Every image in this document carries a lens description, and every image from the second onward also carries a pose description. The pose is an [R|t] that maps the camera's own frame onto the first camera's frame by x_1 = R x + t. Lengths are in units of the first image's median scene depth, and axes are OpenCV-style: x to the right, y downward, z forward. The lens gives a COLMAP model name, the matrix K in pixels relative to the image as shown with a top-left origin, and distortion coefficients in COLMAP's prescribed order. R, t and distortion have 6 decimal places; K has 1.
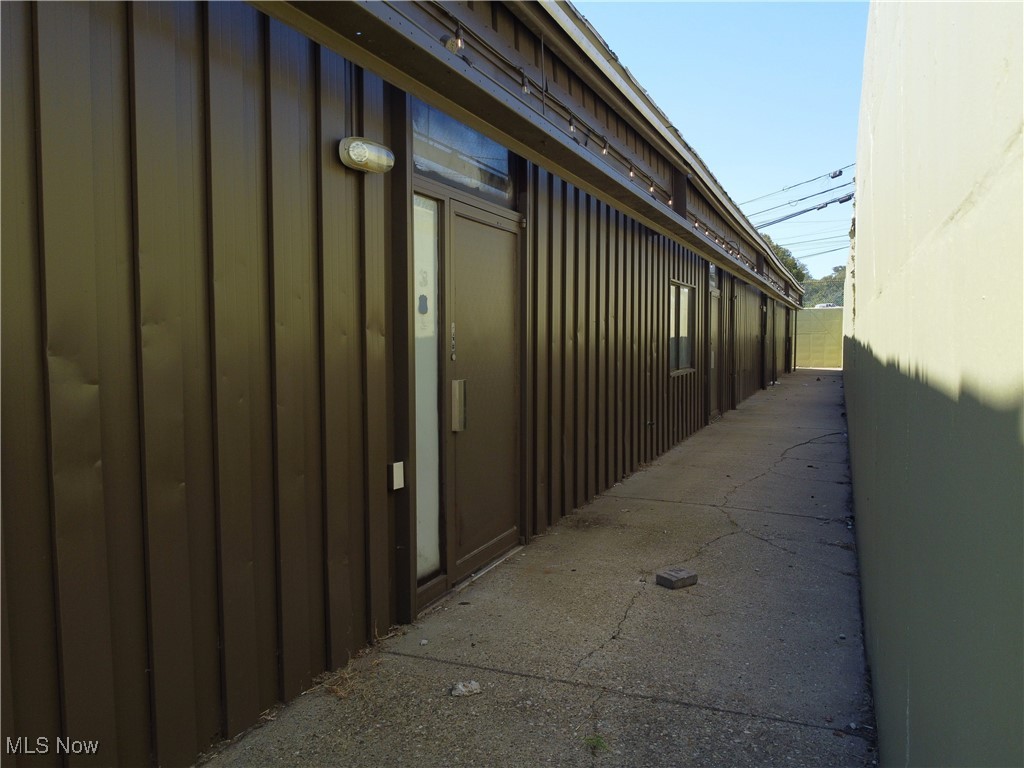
lens RADIAL K [[780.4, 0, 512.0], [0, 780.4, 384.0], [0, 0, 1]] dist [-0.008992, -0.003750]
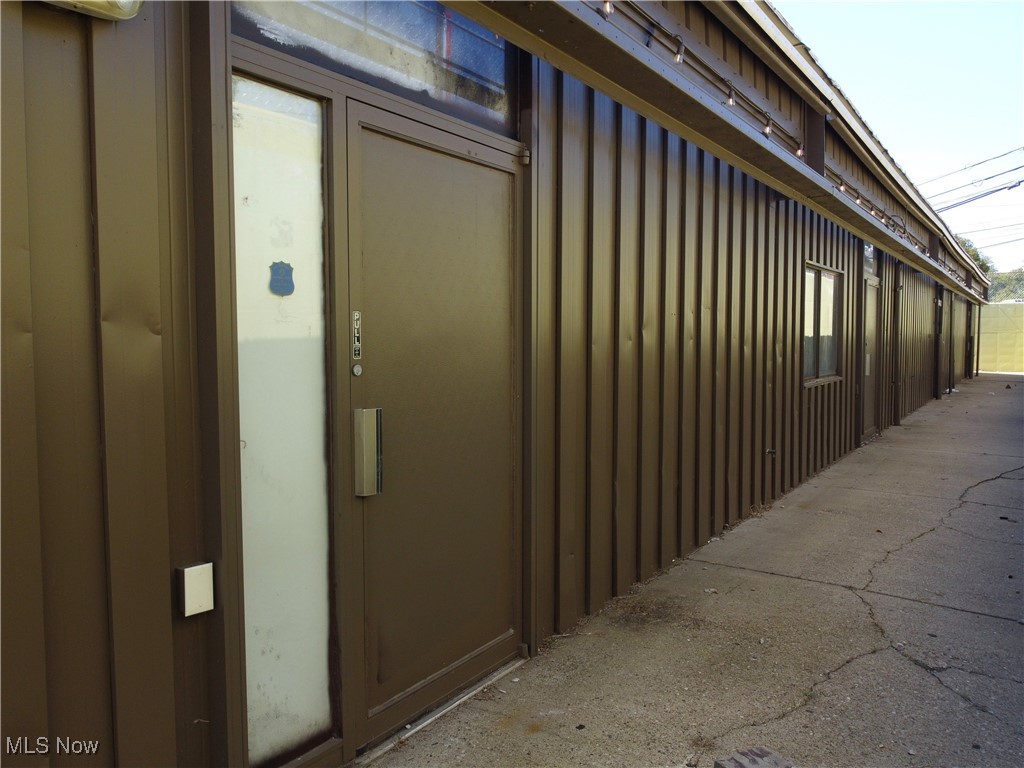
lens RADIAL K [[780.4, 0, 512.0], [0, 780.4, 384.0], [0, 0, 1]] dist [-0.008992, -0.003750]
pose [[0.981988, 0.011286, -0.188604, 0.068545], [-0.011134, 0.999936, 0.001866, -0.011985], [0.188613, 0.000268, 0.982051, 0.202392]]
